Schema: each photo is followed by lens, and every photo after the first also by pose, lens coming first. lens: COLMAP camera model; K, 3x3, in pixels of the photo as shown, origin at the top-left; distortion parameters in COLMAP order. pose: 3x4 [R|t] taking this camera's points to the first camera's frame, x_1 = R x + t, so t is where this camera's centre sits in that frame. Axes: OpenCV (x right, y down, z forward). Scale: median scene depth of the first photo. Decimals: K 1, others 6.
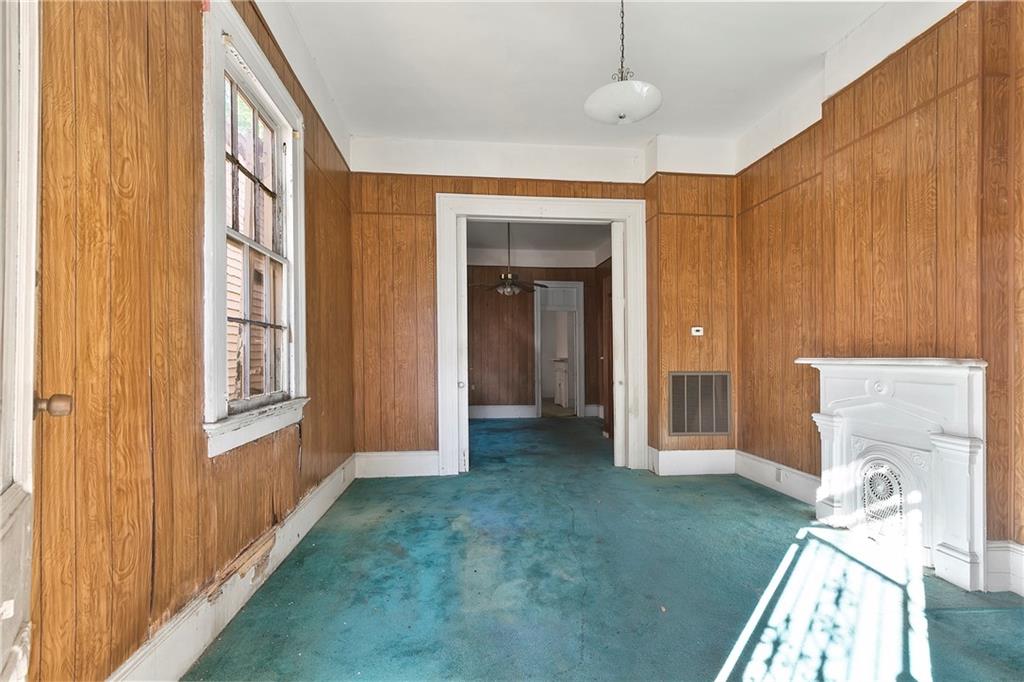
lens RADIAL K [[507.0, 0, 512.0], [0, 507.0, 341.0], [0, 0, 1]] dist [-0.000668, -0.000113]
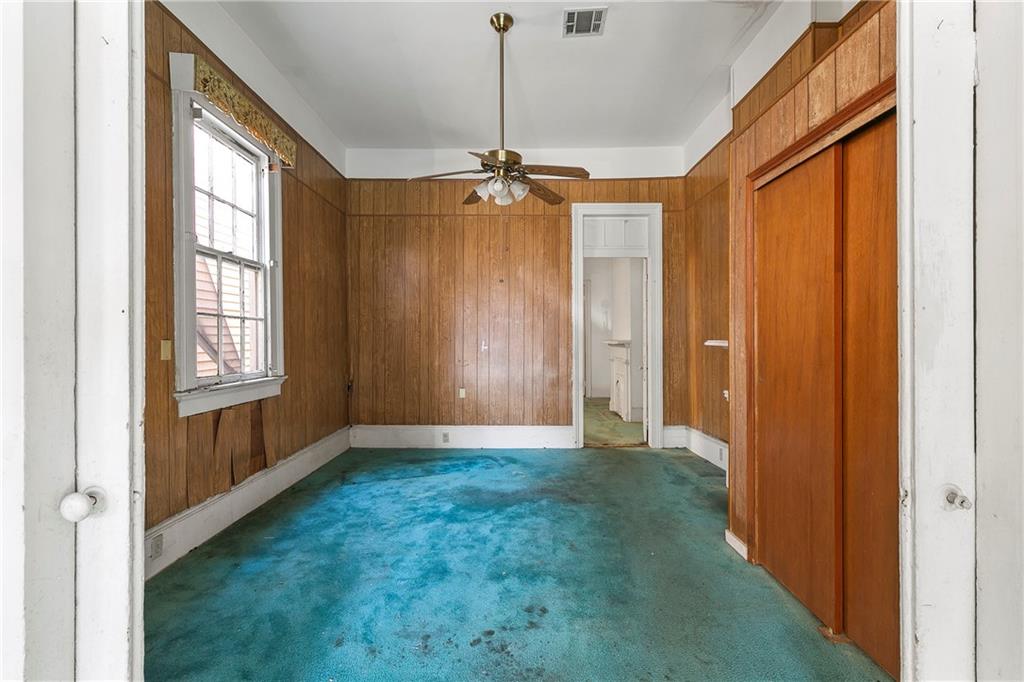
lens RADIAL K [[507.0, 0, 512.0], [0, 507.0, 341.0], [0, 0, 1]] dist [-0.000668, -0.000113]
pose [[0.993538, -0.000107, -0.113499, 0.042242], [0.004743, 0.999165, 0.040576, 0.010103], [0.113400, -0.040853, 0.992709, 0.432796]]
